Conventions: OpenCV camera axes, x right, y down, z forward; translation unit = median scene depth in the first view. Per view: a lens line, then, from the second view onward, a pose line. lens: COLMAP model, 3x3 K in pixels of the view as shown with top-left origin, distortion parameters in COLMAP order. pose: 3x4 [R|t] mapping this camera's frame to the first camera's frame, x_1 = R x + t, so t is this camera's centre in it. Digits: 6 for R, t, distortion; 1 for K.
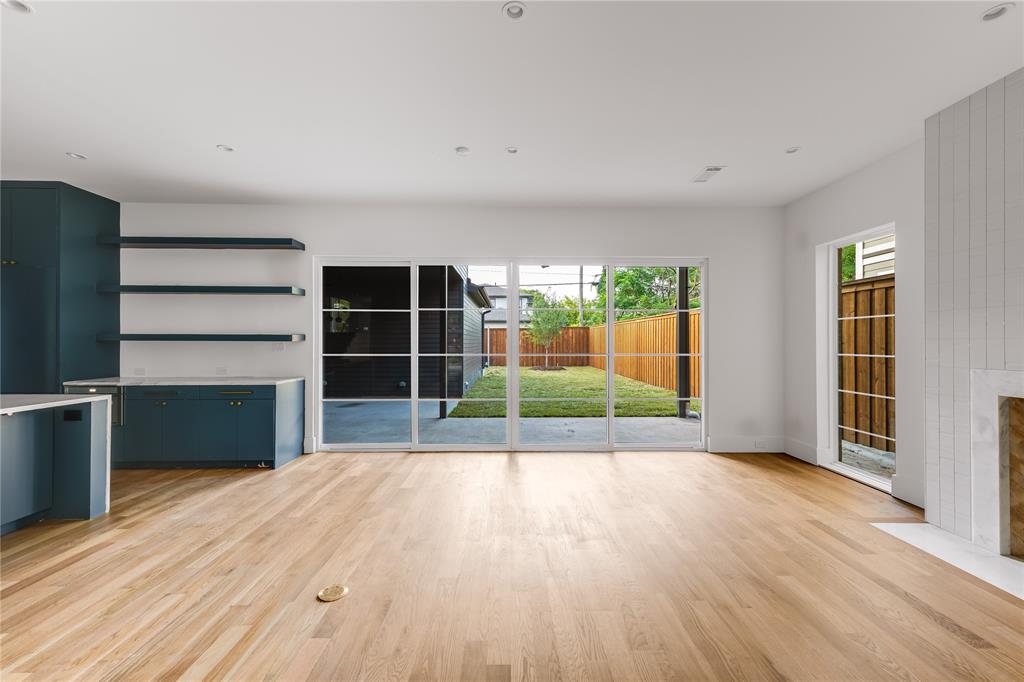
lens RADIAL K [[418.4, 0, 512.8], [0, 418.4, 340.3], [0, 0, 1]] dist [-0.000257, -0.000031]
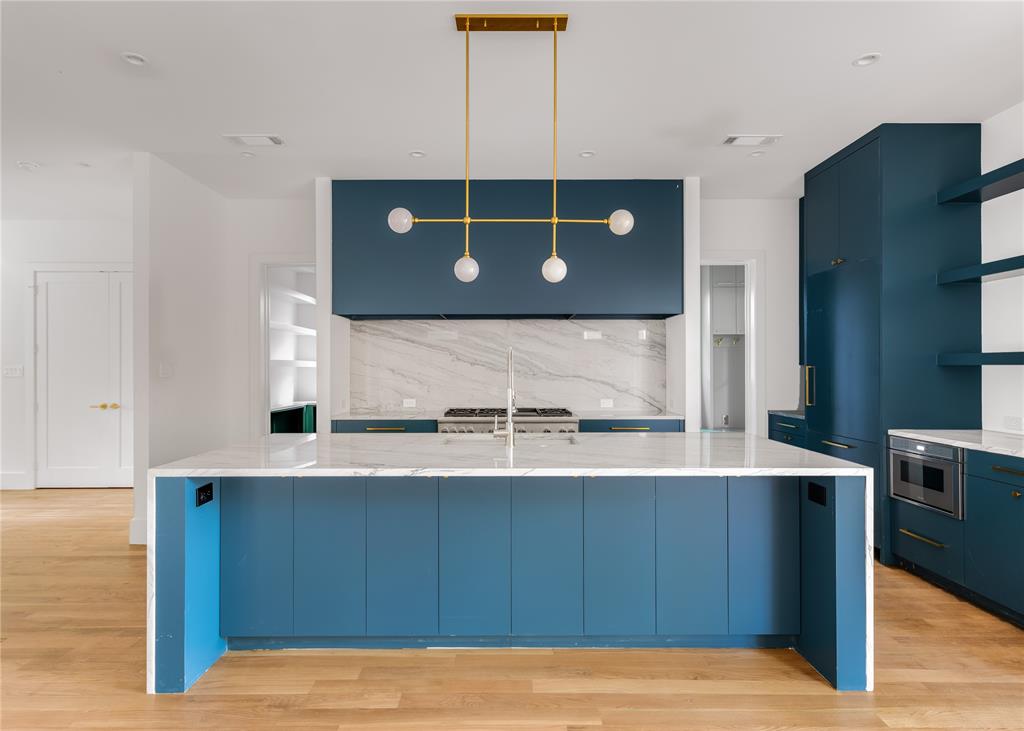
lens RADIAL K [[566.0, 0, 510.8], [0, 566.0, 368.1], [0, 0, 1]] dist [0.007493, 0.000410]
pose [[-0.014027, -0.004587, -0.999891, -0.185478], [0.010013, 0.999939, -0.004728, 0.002472], [0.999851, -0.010078, -0.013980, 0.427489]]
